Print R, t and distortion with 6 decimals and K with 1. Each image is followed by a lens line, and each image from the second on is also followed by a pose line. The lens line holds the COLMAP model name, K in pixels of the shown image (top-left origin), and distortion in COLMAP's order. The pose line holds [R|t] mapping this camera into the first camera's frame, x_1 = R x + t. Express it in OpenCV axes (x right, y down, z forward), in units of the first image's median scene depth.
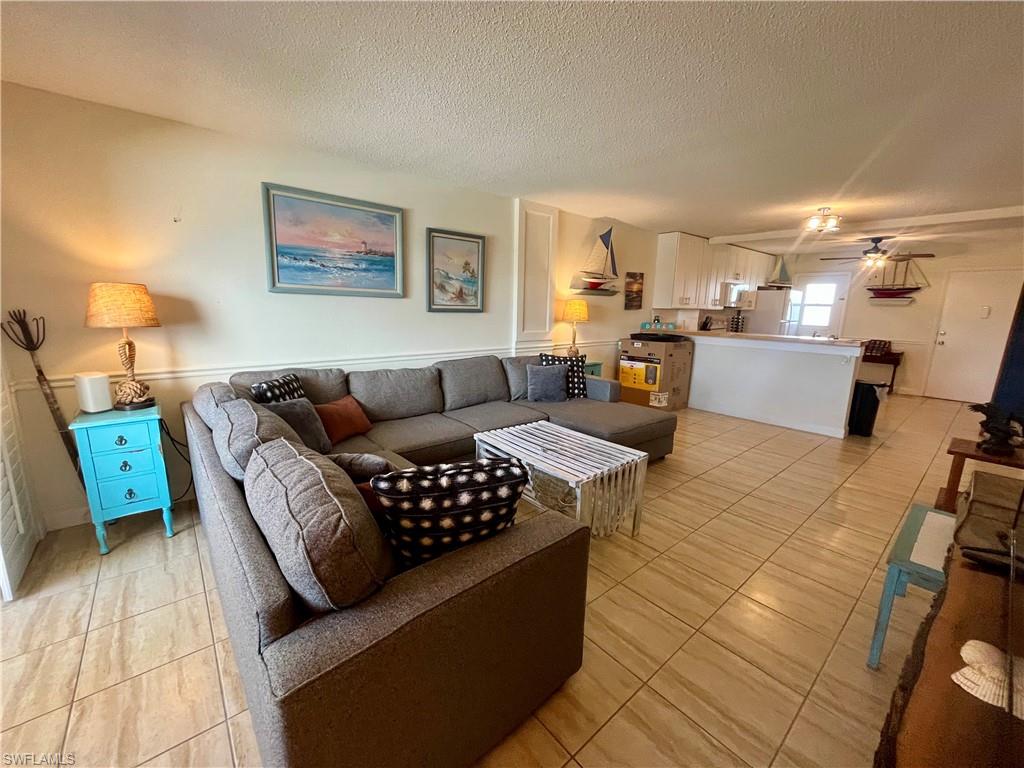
lens RADIAL K [[416.3, 0, 512.9], [0, 416.3, 379.9], [0, 0, 1]] dist [-0.003249, 0.000387]
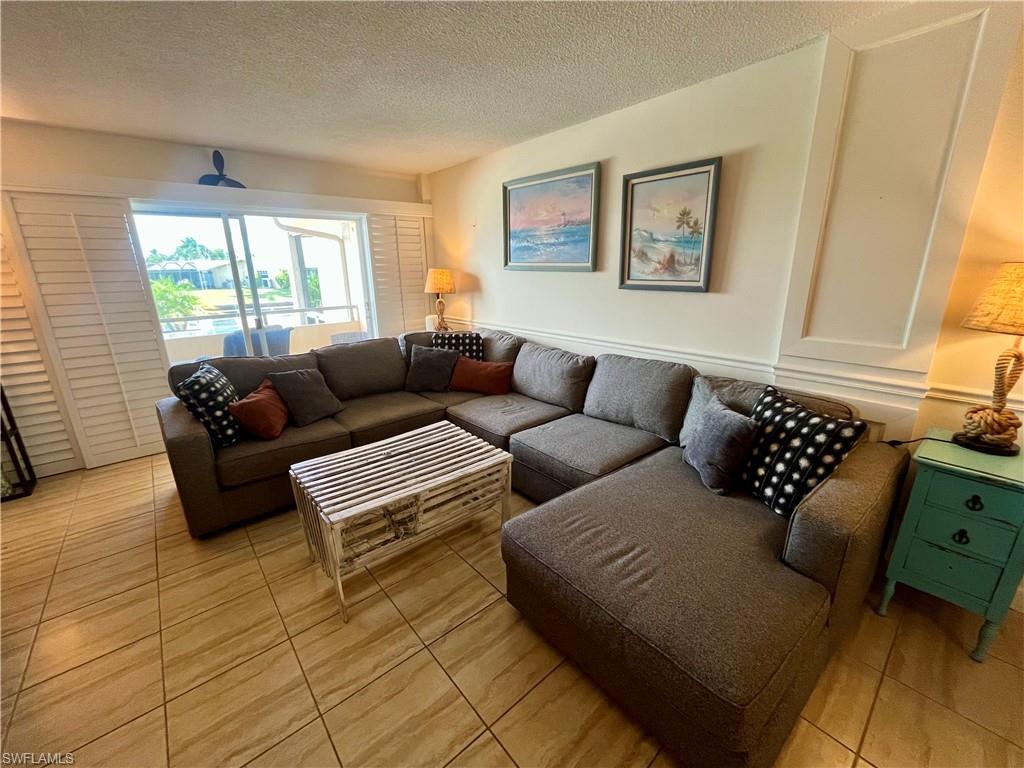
lens RADIAL K [[416.3, 0, 511.0], [0, 416.3, 382.9], [0, 0, 1]] dist [-0.003249, 0.000387]
pose [[0.004048, 0.248892, -0.968523, 0.582292], [-0.163039, 0.955736, 0.244924, -0.150861], [0.986611, 0.156915, 0.044448, 0.782722]]
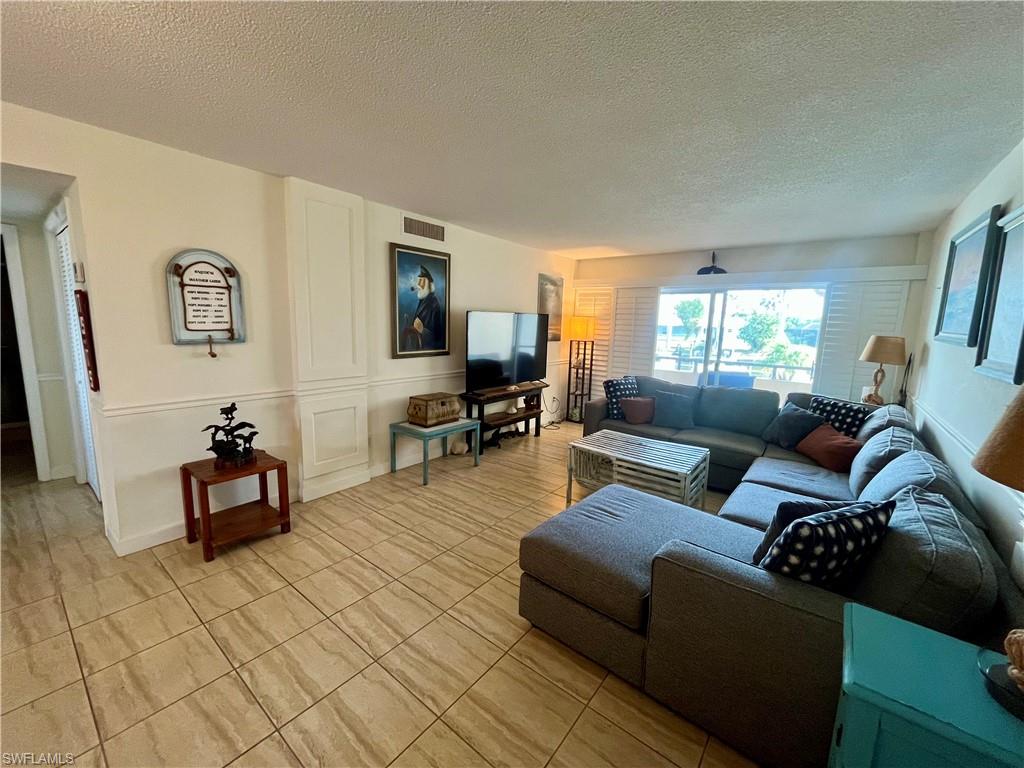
lens RADIAL K [[416.3, 0, 509.6], [0, 416.3, 382.6], [0, 0, 1]] dist [-0.003249, 0.000387]
pose [[-0.980302, -0.023591, -0.196092, 0.503765], [-0.085271, 0.946093, 0.312469, -0.265834], [0.178150, 0.323035, -0.929468, 1.388617]]
